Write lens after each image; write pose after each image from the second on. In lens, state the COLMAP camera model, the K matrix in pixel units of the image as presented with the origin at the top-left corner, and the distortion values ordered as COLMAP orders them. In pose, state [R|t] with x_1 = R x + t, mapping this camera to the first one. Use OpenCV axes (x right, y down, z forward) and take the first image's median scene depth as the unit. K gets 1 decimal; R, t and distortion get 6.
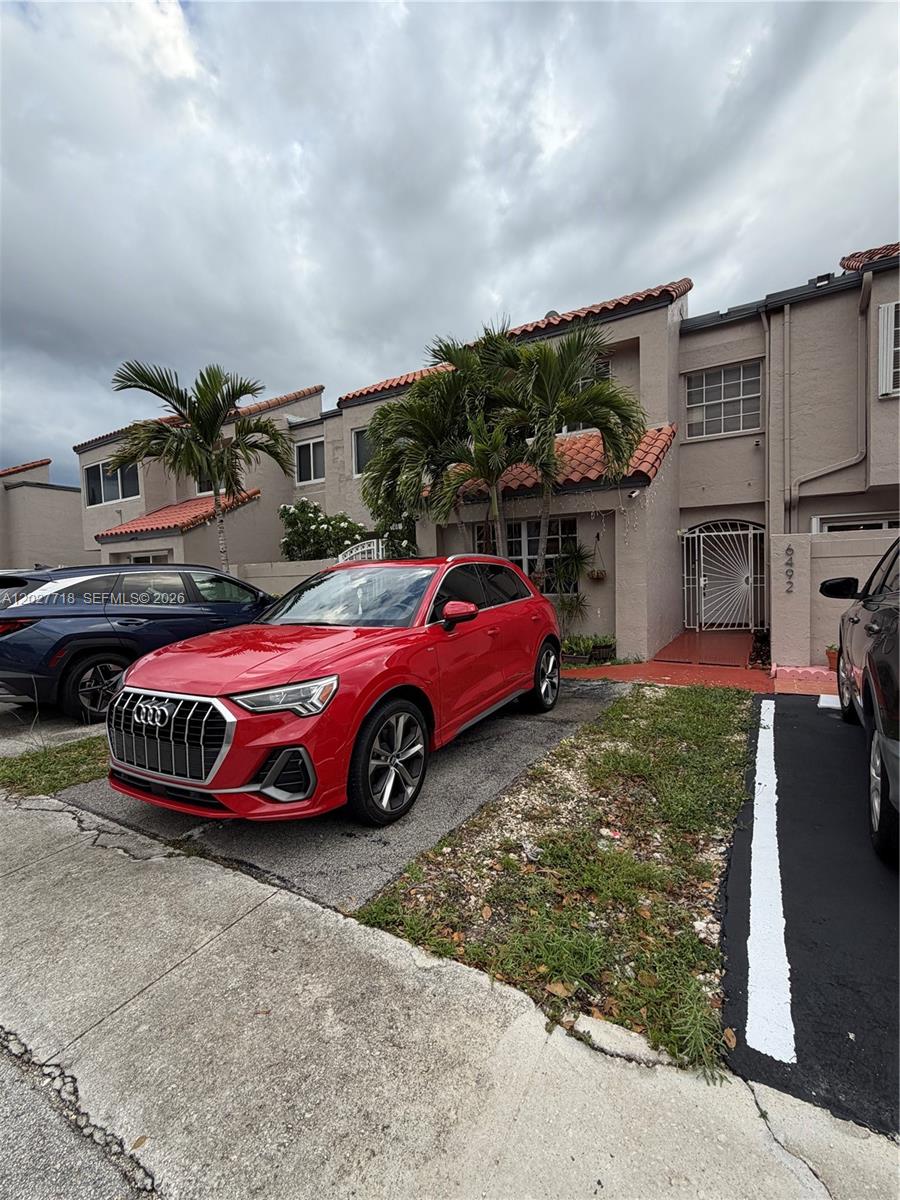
lens RADIAL K [[527.1, 0, 450.0], [0, 527.1, 602.9], [0, 0, 1]] dist [-0.000890, -0.000028]
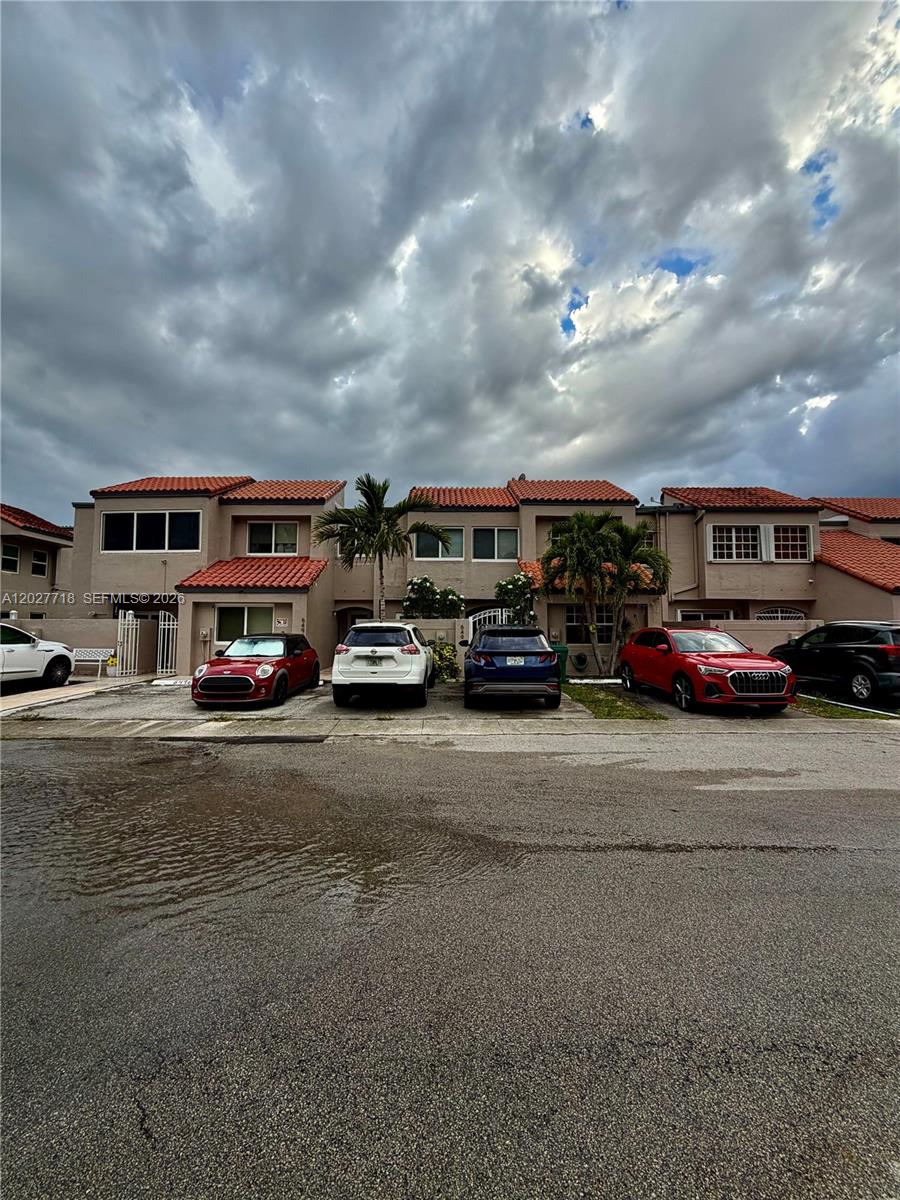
lens RADIAL K [[479.5, 0, 443.7], [0, 479.5, 604.4], [0, 0, 1]] dist [-0.011977, -0.000398]
pose [[0.849416, 0.058128, 0.524513, -0.978438], [0.002540, 0.993453, -0.114211, 0.029670], [-0.527718, 0.098345, 0.843707, -0.120074]]
